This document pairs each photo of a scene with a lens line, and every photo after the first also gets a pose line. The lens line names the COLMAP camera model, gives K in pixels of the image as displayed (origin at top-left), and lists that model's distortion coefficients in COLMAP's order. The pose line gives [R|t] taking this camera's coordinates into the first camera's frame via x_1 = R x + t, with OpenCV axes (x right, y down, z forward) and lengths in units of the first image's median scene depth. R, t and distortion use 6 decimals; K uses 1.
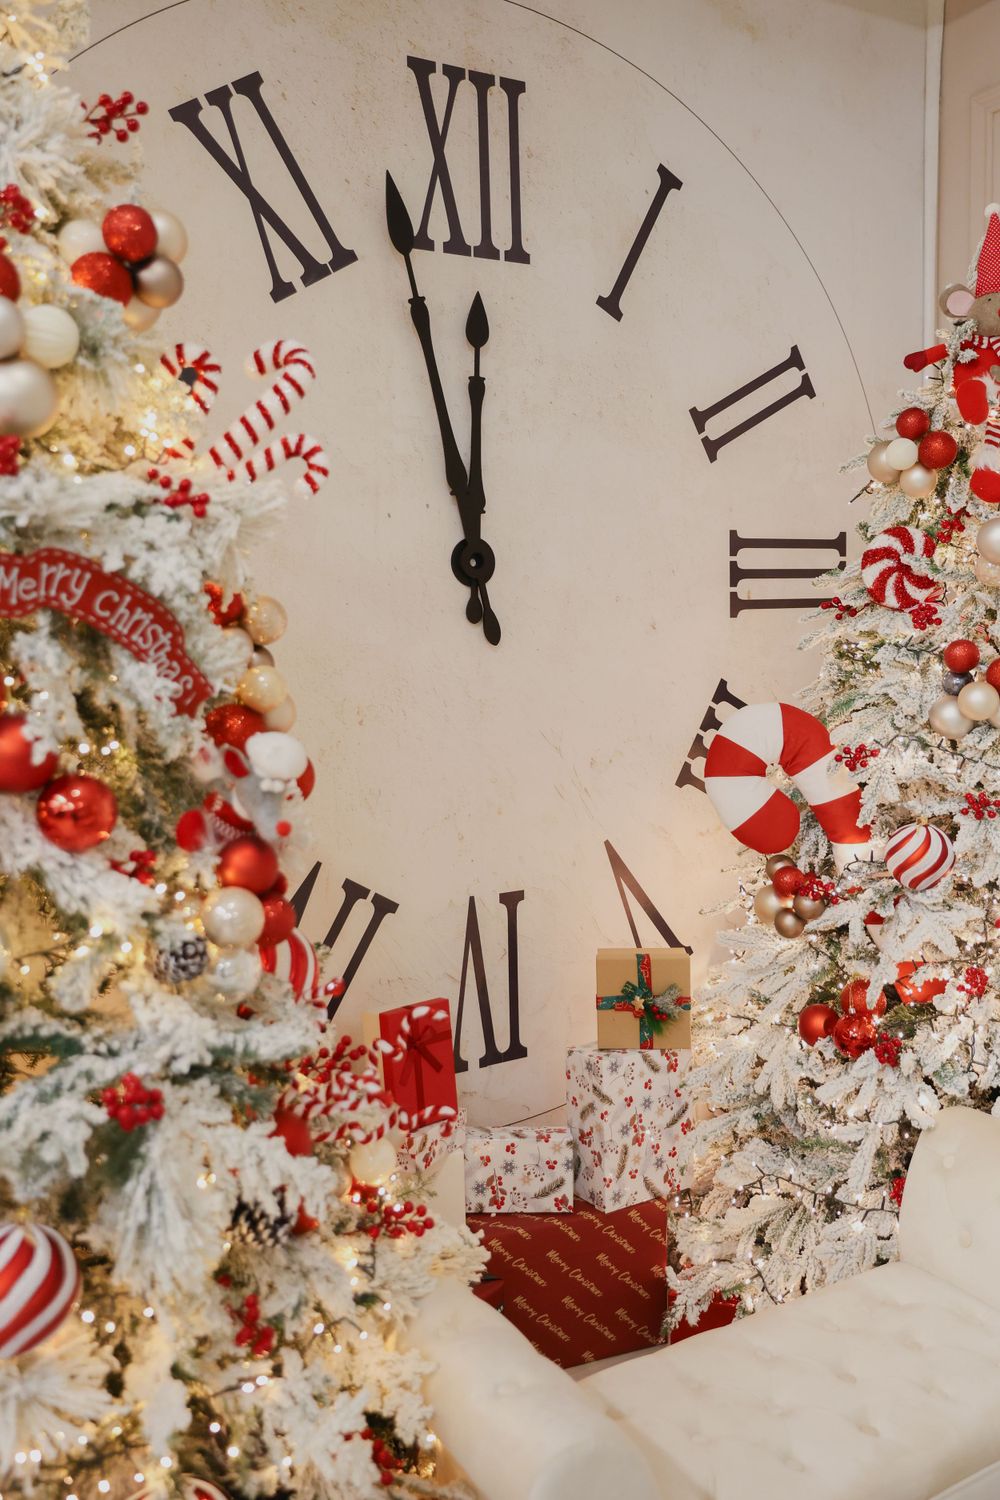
lens RADIAL K [[1339.9, 0, 495.8], [0, 1339.9, 687.3], [0, 0, 1]] dist [0.005095, 0.000543]
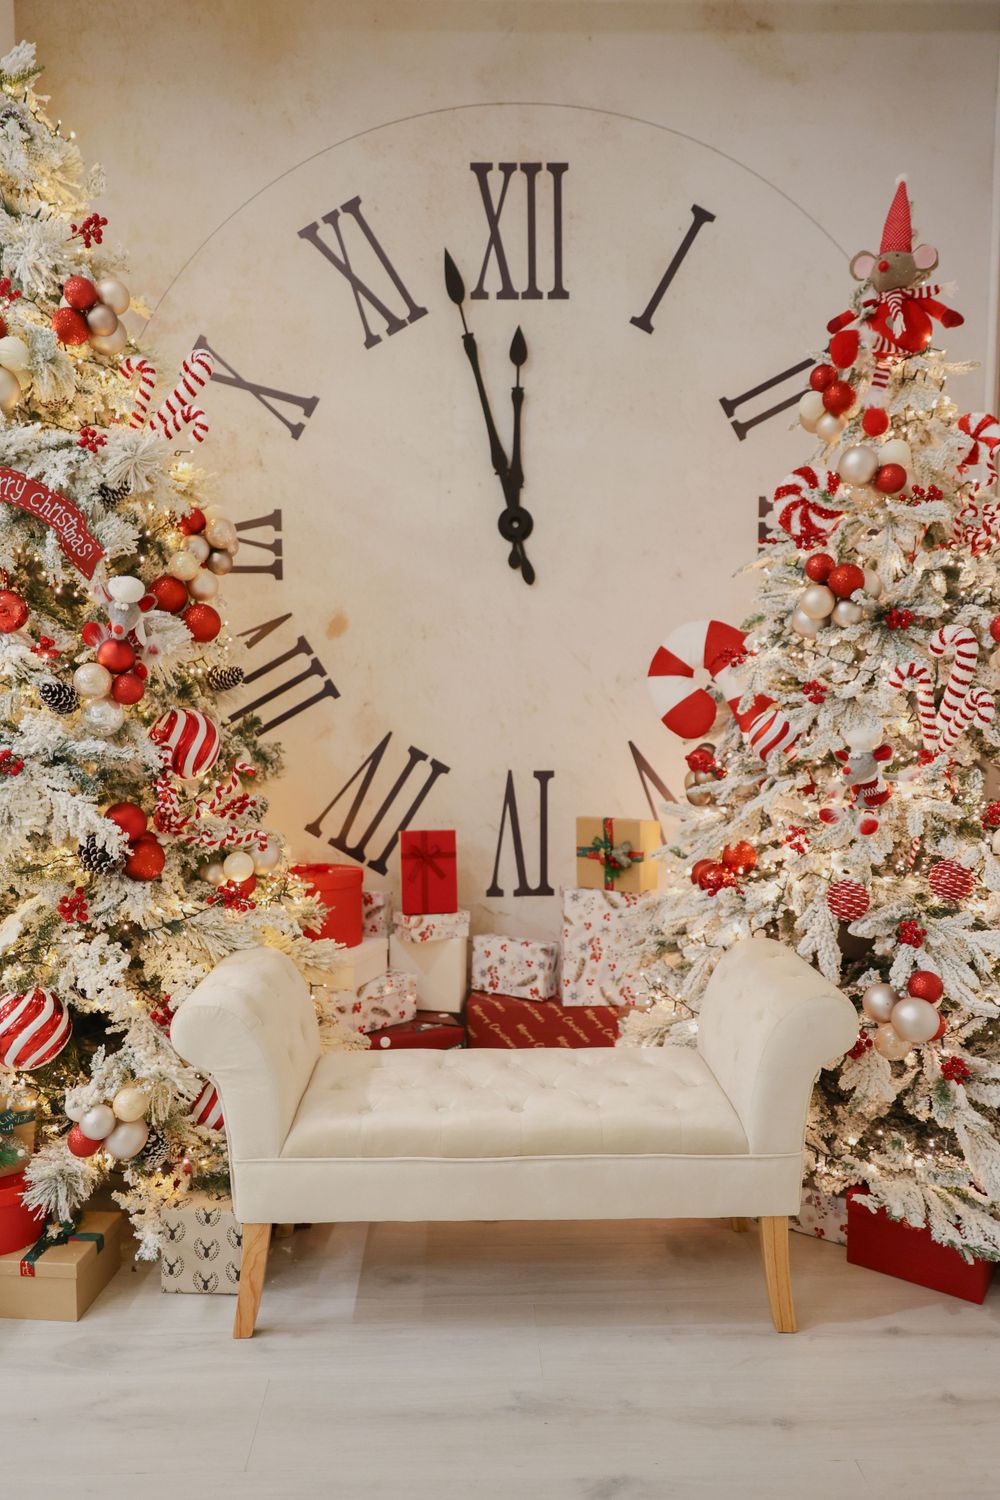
lens RADIAL K [[1104.2, 0, 500.0], [0, 1104.2, 750.0], [0, 0, 1]] dist [0.010796, 0.000863]
pose [[0.859438, 0.041433, -0.509558, 0.570868], [-0.042523, 0.999050, 0.009514, 0.130830], [0.509468, 0.013492, 0.860384, 0.023811]]
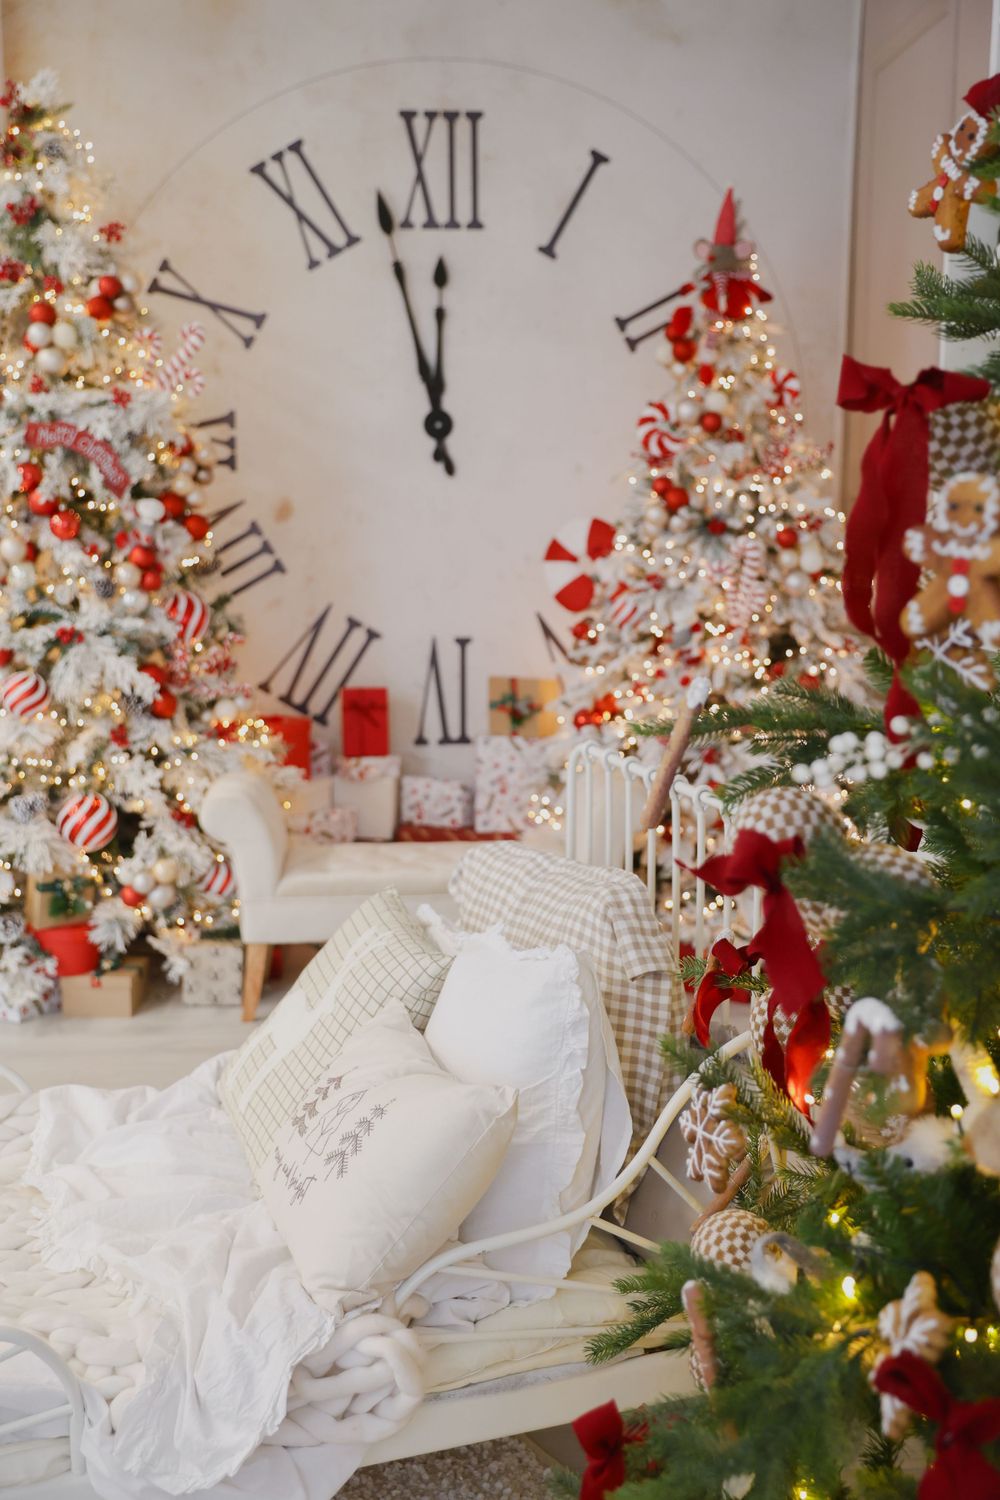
lens RADIAL K [[1829.7, 0, 500.0], [0, 1829.7, 750.0], [0, 0, 1]] dist [-0.021271, 0.056303]
pose [[0.871684, 0.086995, -0.482285, 1.159313], [-0.044955, 0.994163, 0.098077, 0.076268], [0.488002, -0.063811, 0.870507, -0.902205]]
